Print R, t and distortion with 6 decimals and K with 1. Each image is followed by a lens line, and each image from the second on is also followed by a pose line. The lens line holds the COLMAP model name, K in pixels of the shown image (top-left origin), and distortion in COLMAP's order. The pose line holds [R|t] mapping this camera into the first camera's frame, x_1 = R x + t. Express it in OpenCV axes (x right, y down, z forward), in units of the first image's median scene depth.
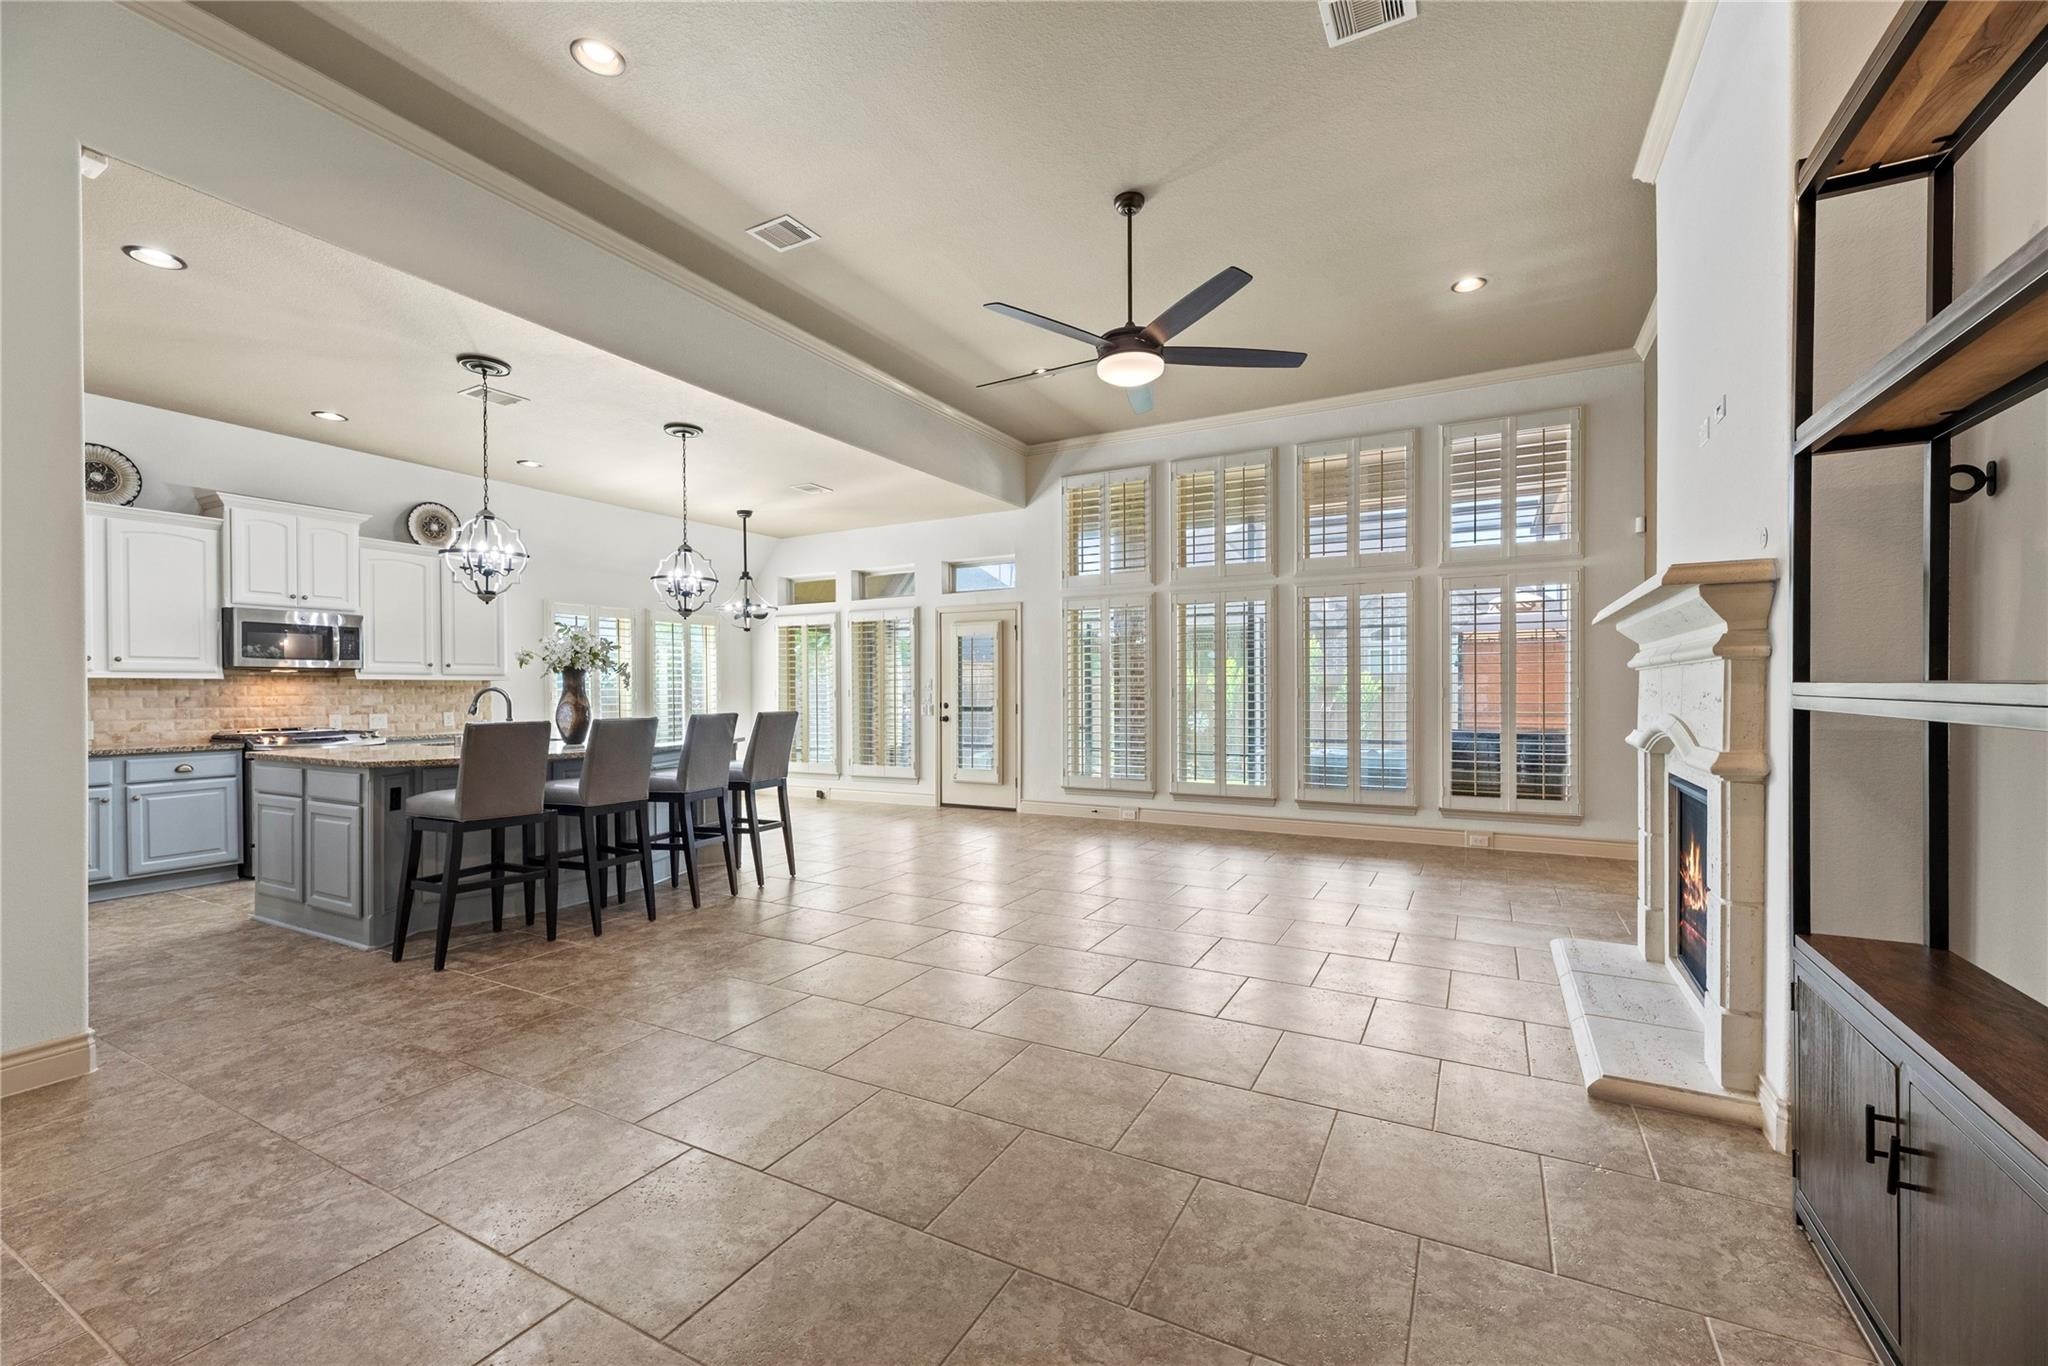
lens RADIAL K [[832.0, 0, 1023.3], [0, 832.0, 693.6], [0, 0, 1]] dist [0.000264, -0.000368]
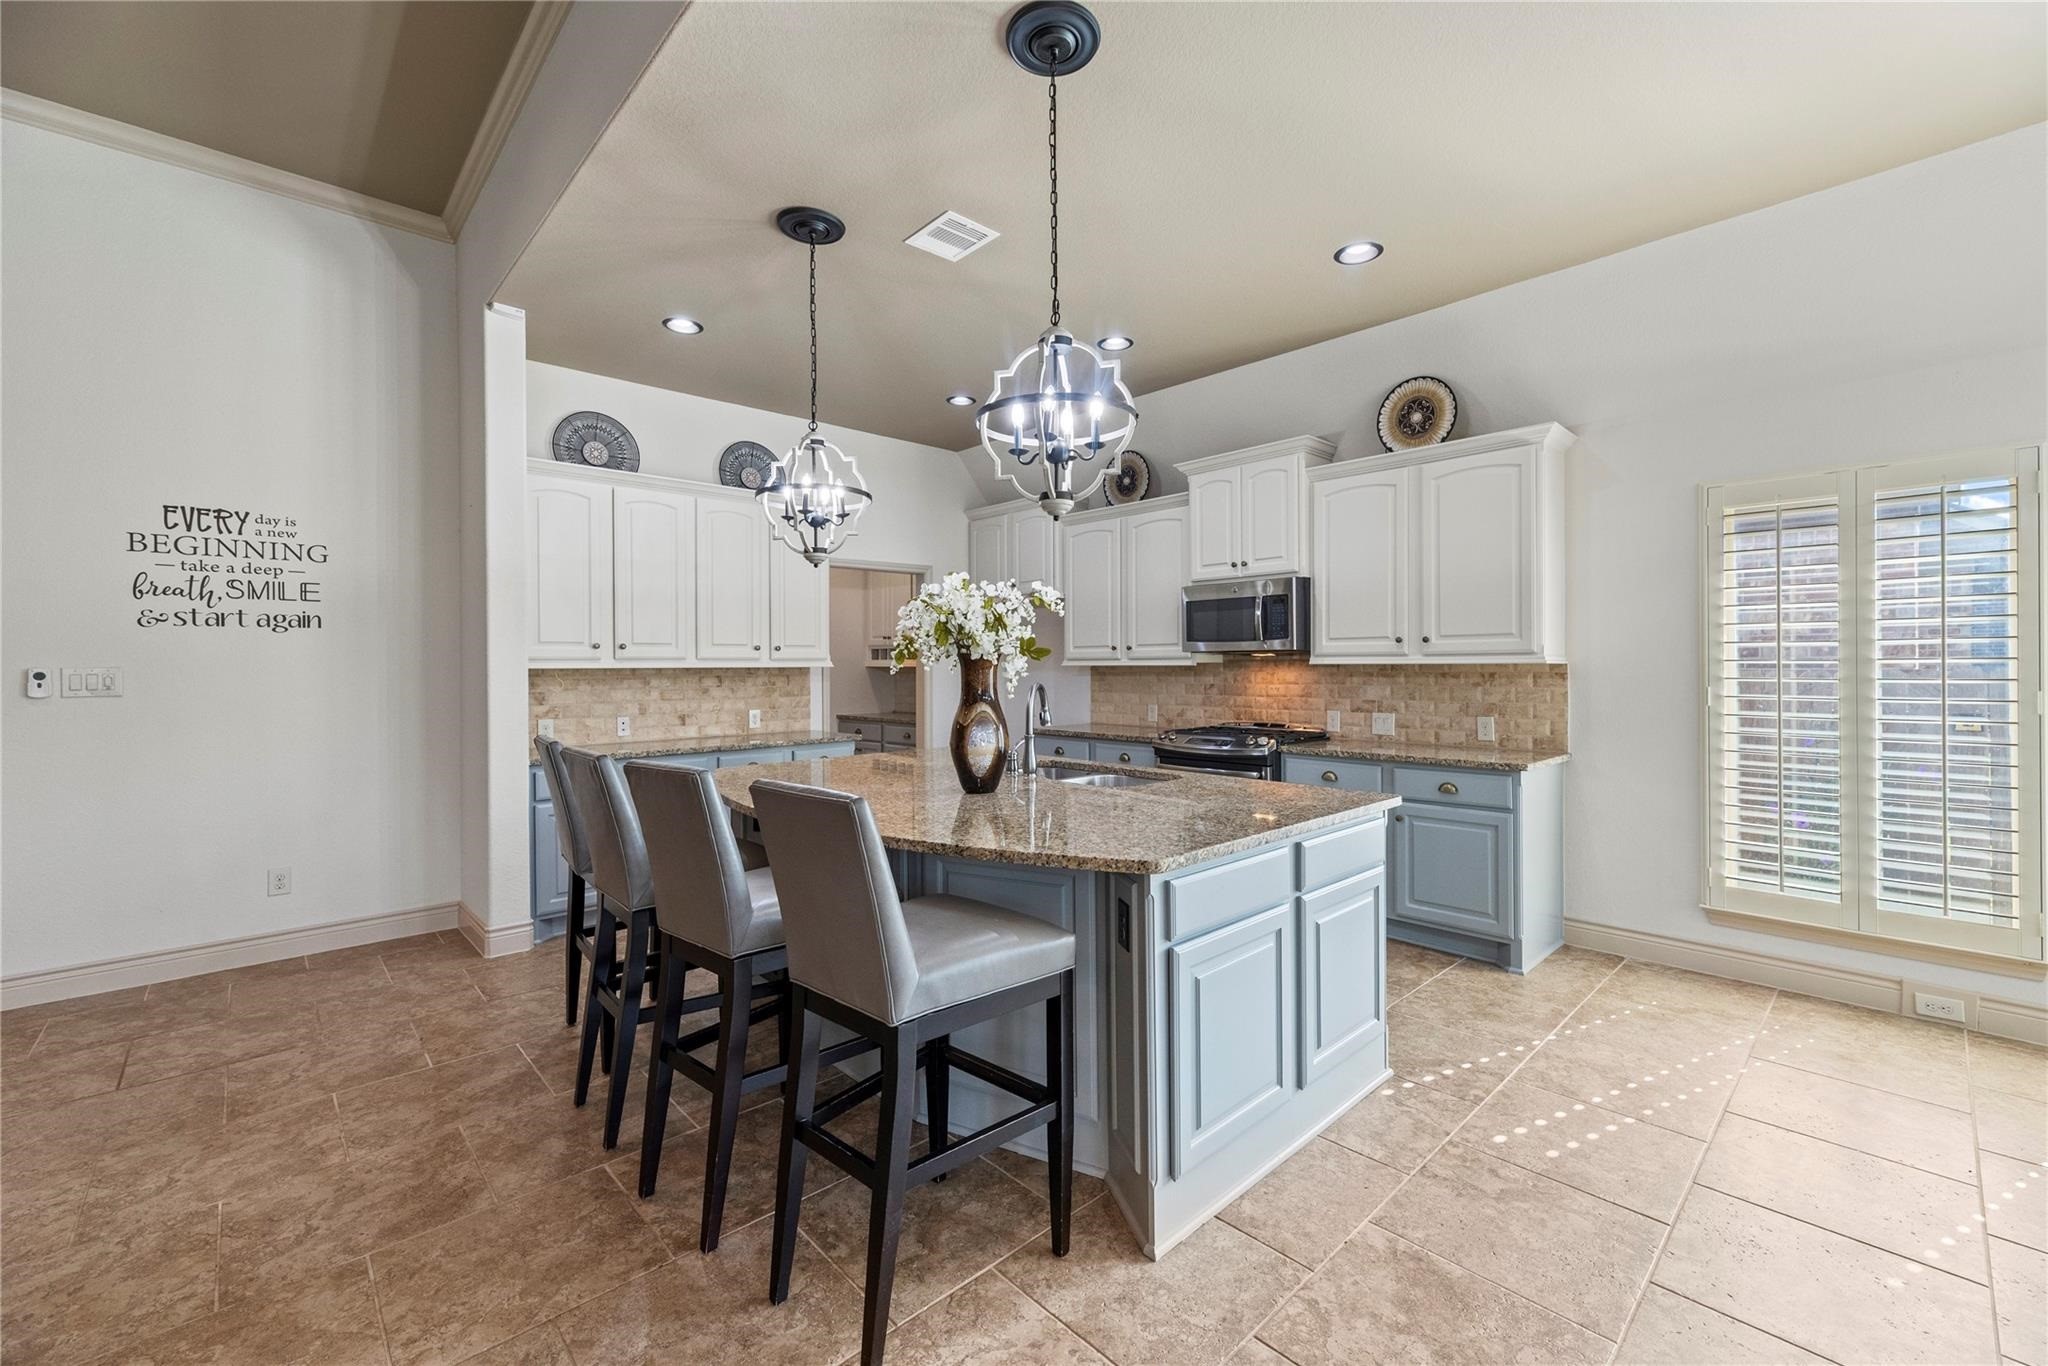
lens RADIAL K [[832.0, 0, 1026.1], [0, 832.0, 667.7], [0, 0, 1]] dist [0.000264, -0.000368]
pose [[-0.317442, 0.008225, -0.948242, -0.031711], [0.003578, 0.999966, 0.007476, -0.021880], [0.948271, -0.001020, -0.317460, 1.075080]]
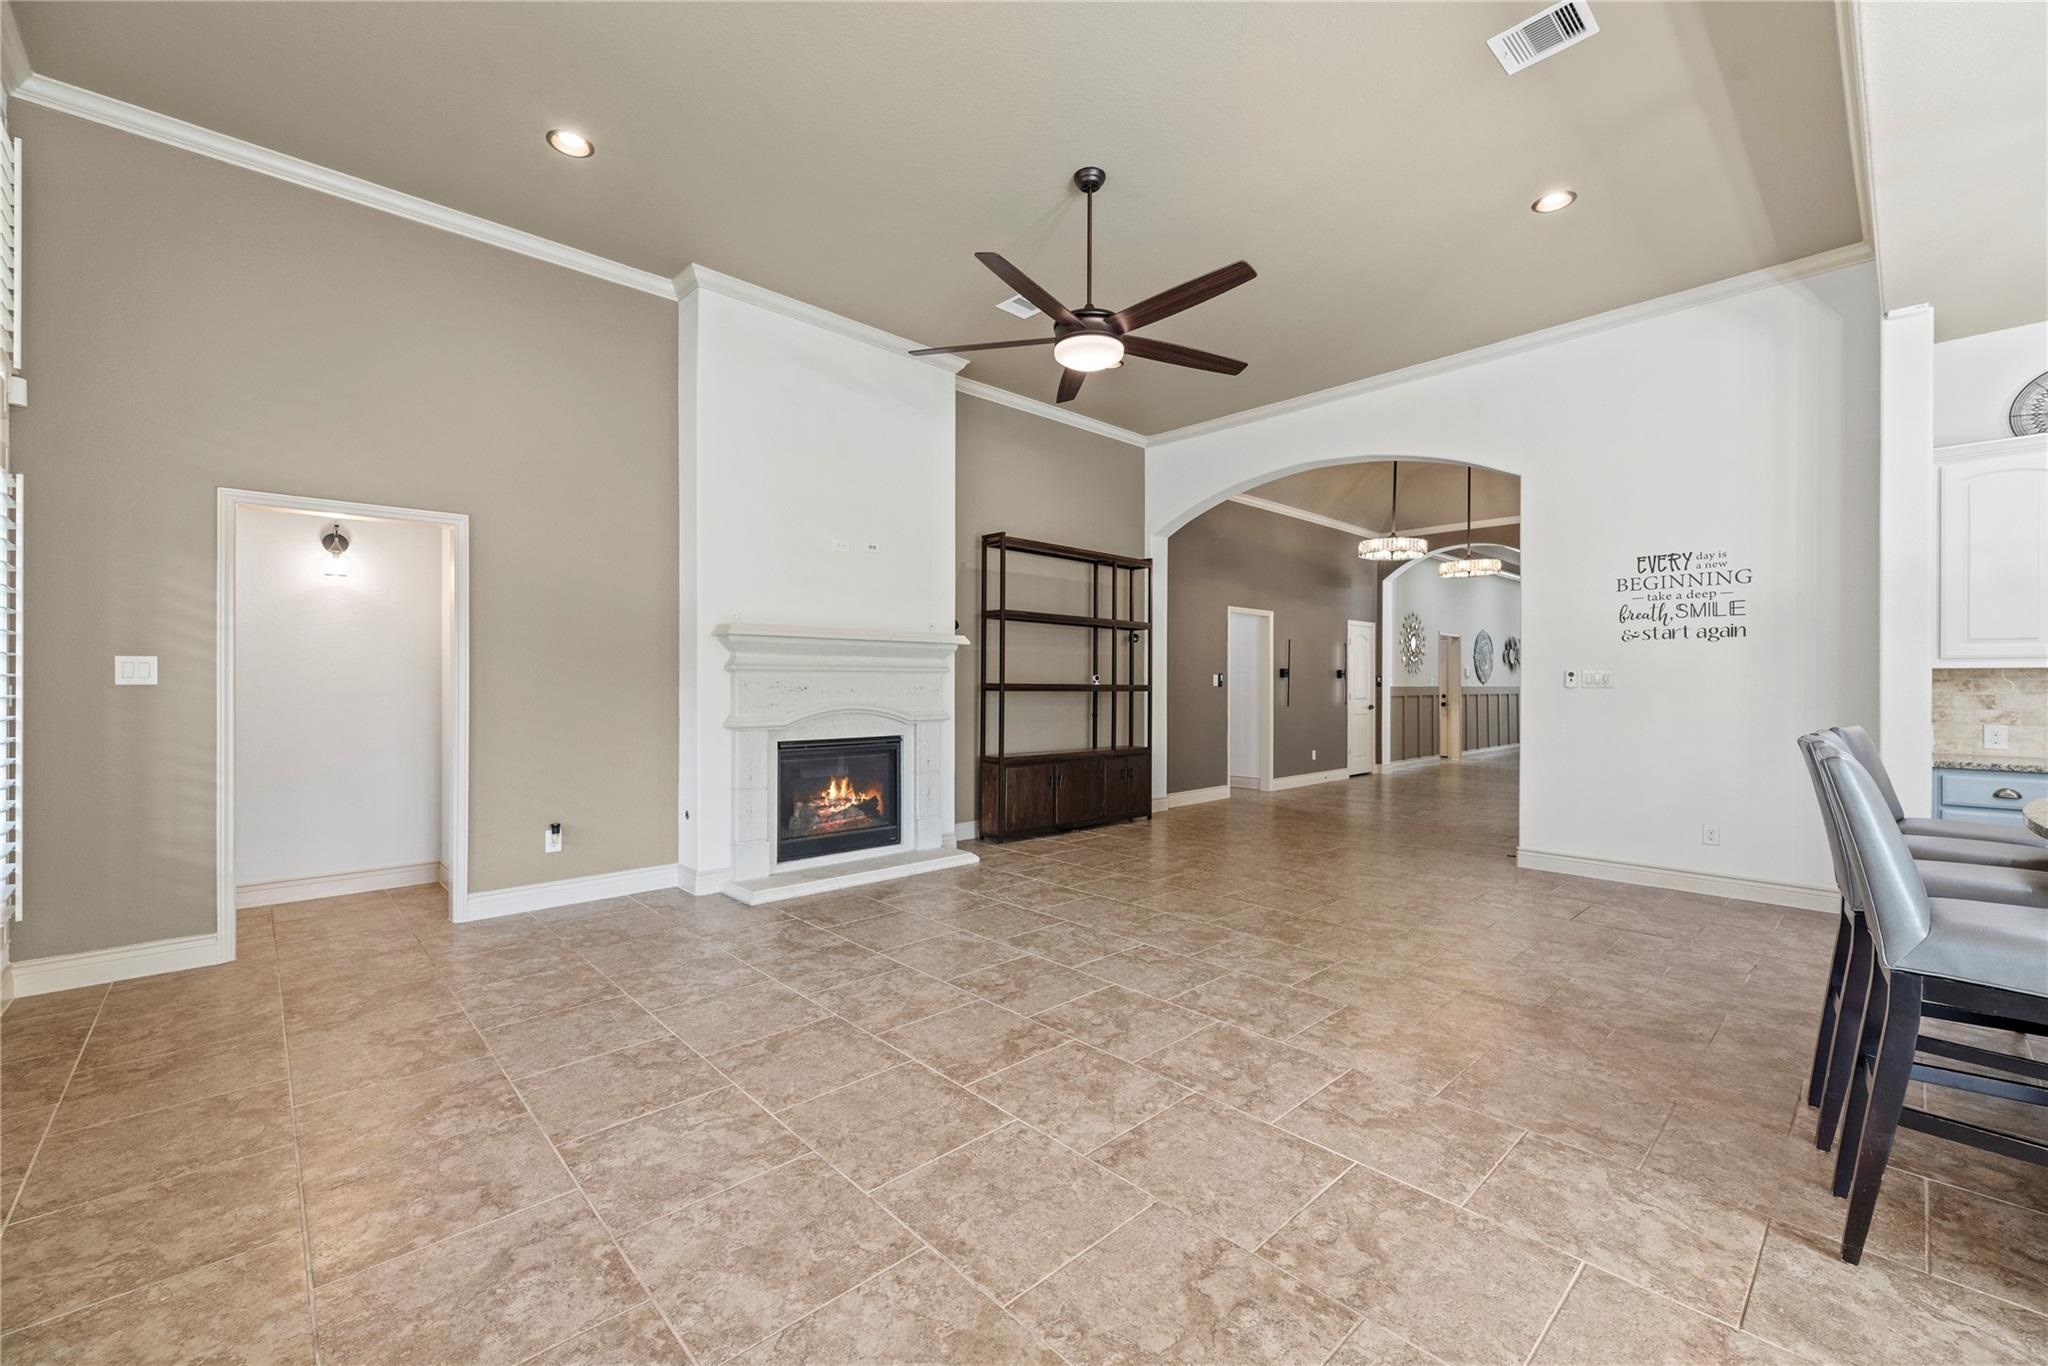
lens RADIAL K [[832.0, 0, 1021.5], [0, 832.0, 685.2], [0, 0, 1]] dist [0.000264, -0.000368]
pose [[-0.948161, 0.000403, 0.317791, -0.069931], [0.002662, 0.999974, 0.006675, -0.010118], [-0.317780, 0.007174, -0.948137, 1.332749]]
